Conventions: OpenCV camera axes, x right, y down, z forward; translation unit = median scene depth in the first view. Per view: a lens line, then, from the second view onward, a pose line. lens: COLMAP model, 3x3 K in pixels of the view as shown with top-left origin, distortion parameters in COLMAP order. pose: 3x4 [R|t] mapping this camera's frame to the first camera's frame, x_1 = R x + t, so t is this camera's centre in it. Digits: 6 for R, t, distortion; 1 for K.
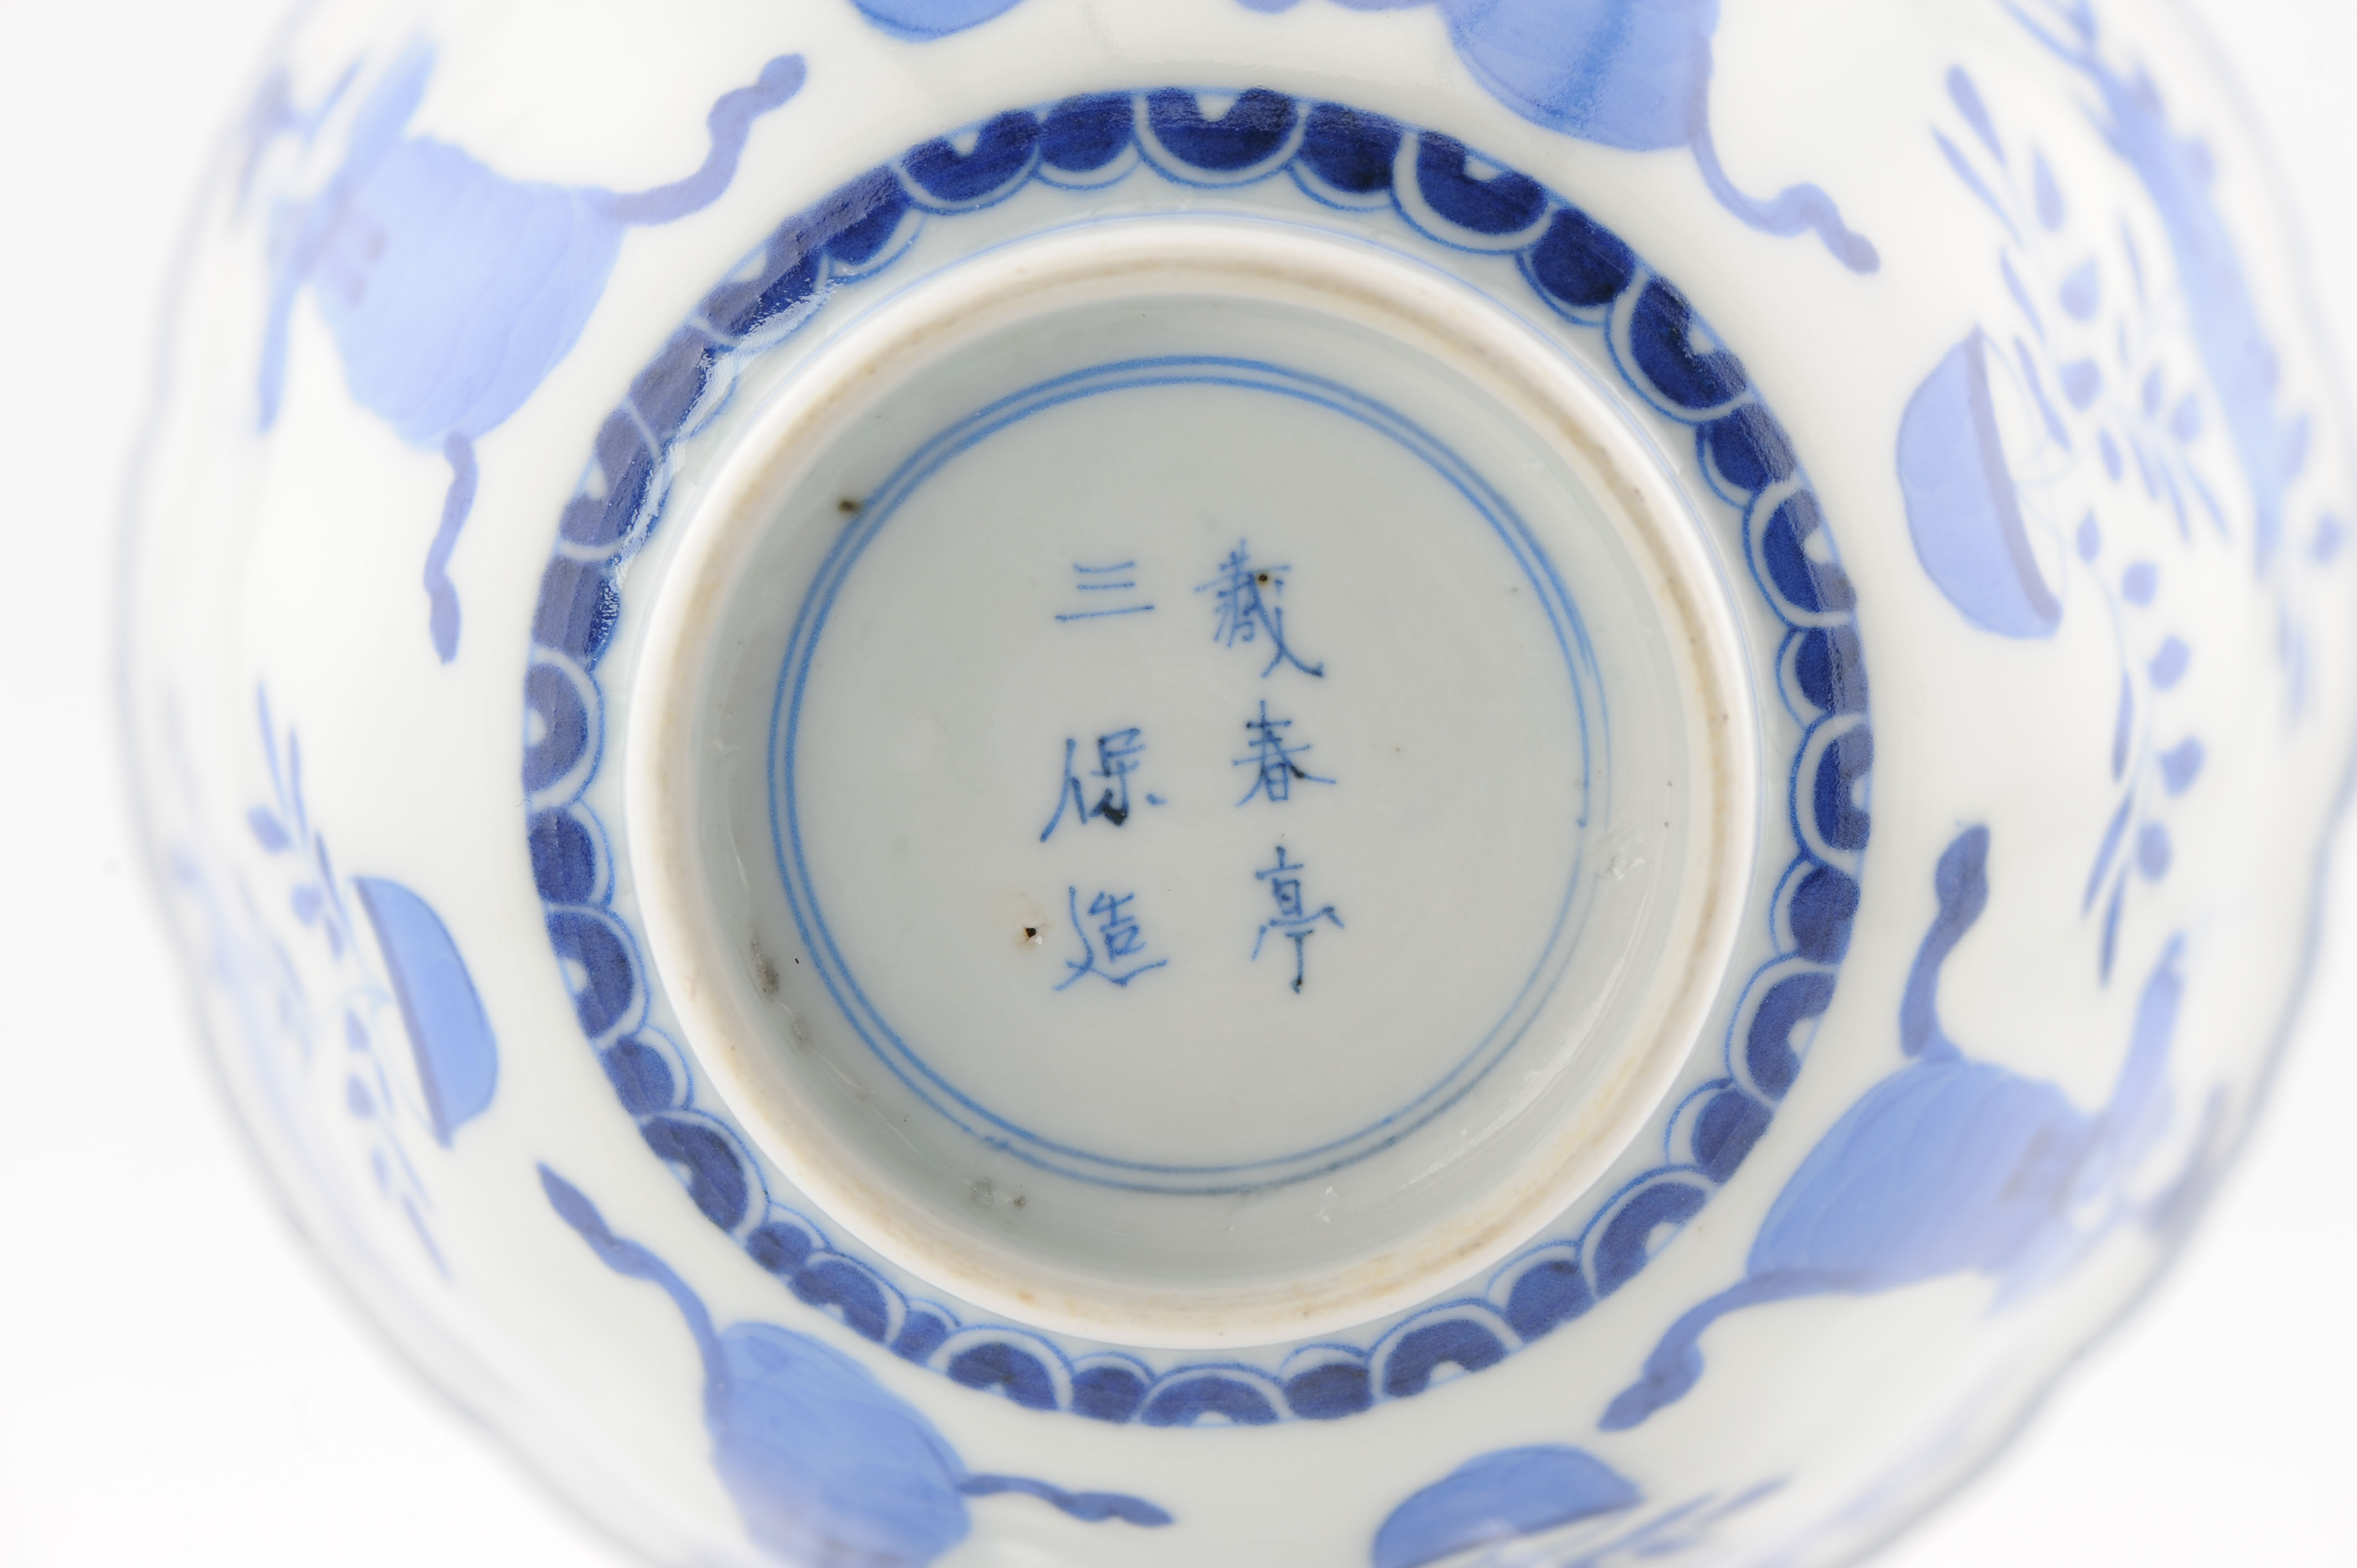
lens RADIAL K [[9875.2, 0, 1178.5], [0, 9875.2, 784.0], [0, 0, 1]] dist [-0.248542, -1.761215]
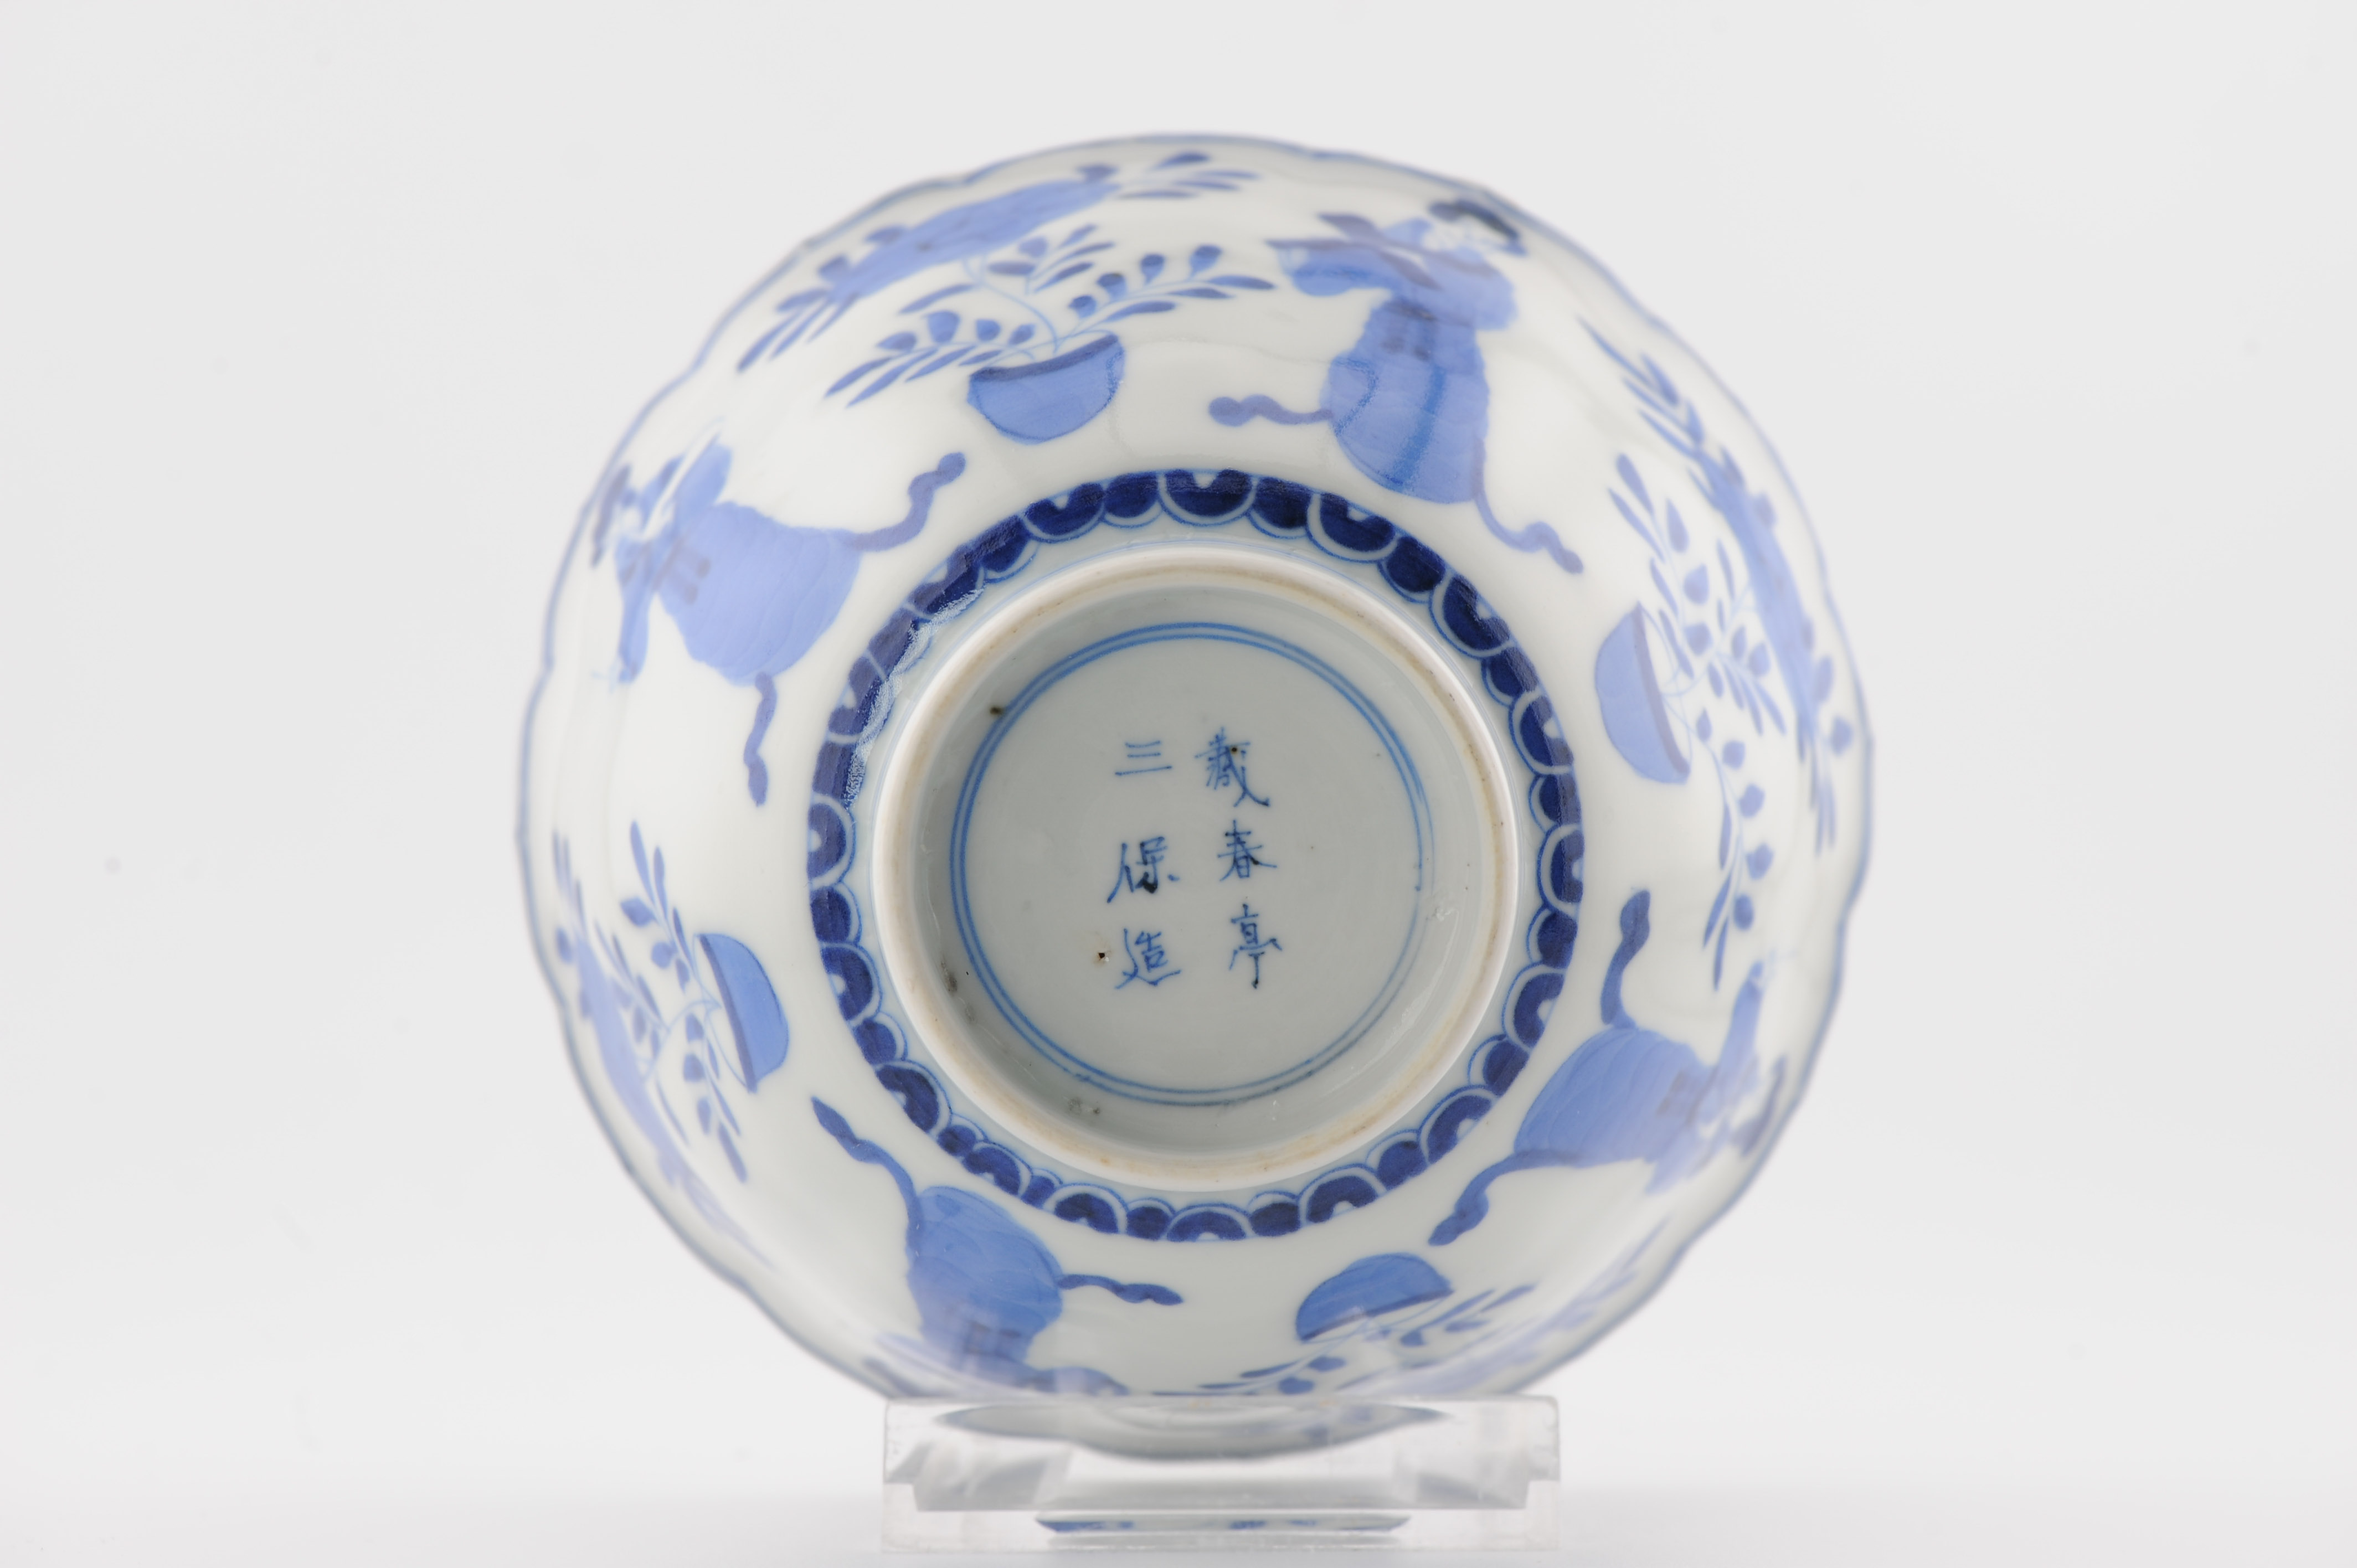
lens RADIAL K [[9875.2, 0, 1178.5], [0, 9875.2, 784.0], [0, 0, 1]] dist [-0.248542, -1.761215]
pose [[0.998608, -0.009227, 0.051931, -0.091575], [0.011838, 0.998669, -0.050196, 0.072385], [-0.051399, 0.050741, 0.997388, -0.736900]]
